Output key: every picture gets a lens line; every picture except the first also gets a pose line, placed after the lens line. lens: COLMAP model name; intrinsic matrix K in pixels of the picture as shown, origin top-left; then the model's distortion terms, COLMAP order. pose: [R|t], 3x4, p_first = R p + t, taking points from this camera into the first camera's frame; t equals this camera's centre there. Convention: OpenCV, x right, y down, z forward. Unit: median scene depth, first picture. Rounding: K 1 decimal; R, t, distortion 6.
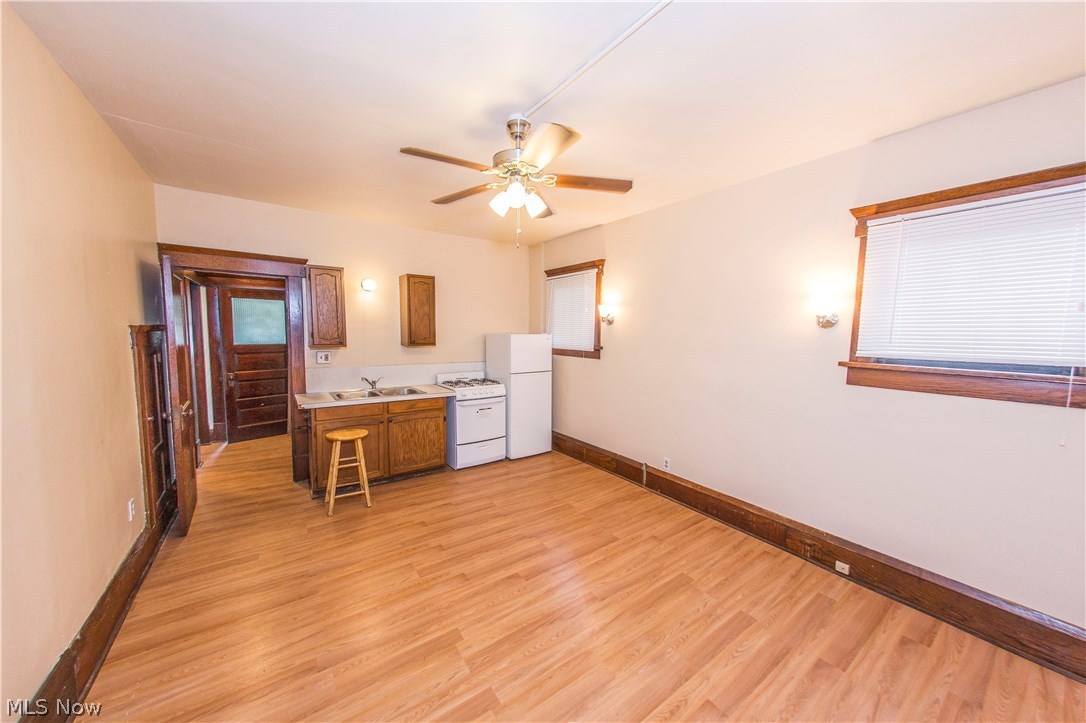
lens RADIAL K [[360.0, 0, 537.1], [0, 360.0, 363.0], [0, 0, 1]] dist [0.009793, 0.000155]
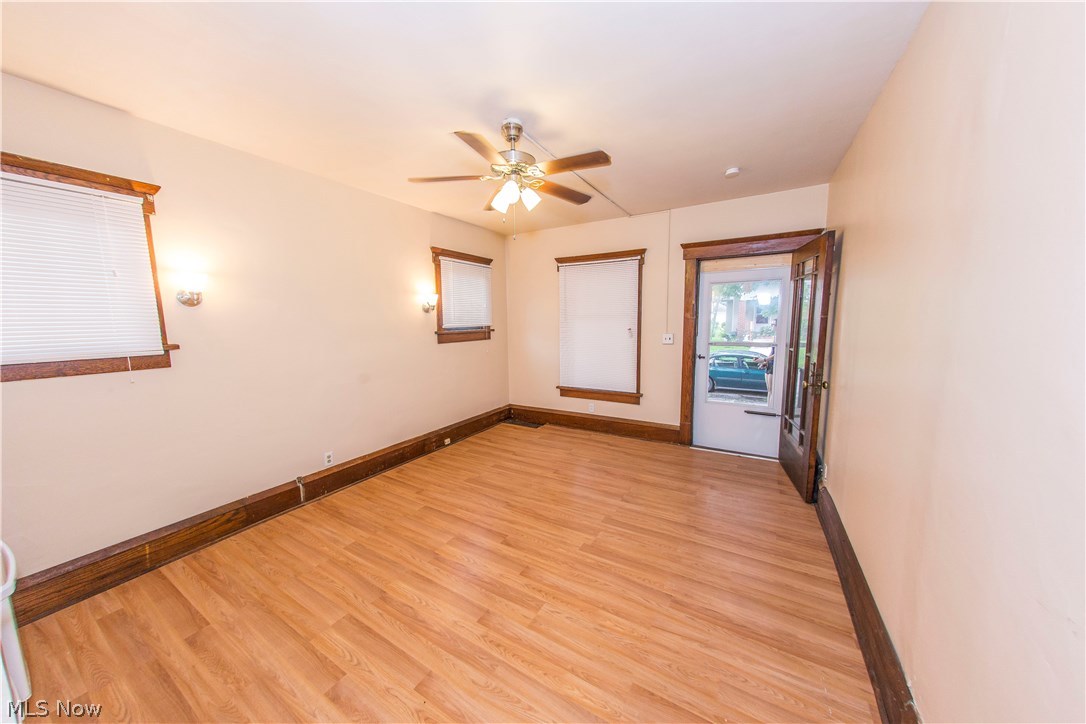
lens RADIAL K [[360.0, 0, 537.1], [0, 360.0, 363.5], [0, 0, 1]] dist [0.009793, 0.000155]
pose [[-0.383710, -0.123541, 0.915153, -0.934919], [0.091485, 0.981050, 0.170795, -0.099713], [-0.918911, 0.149259, -0.365137, 1.131116]]
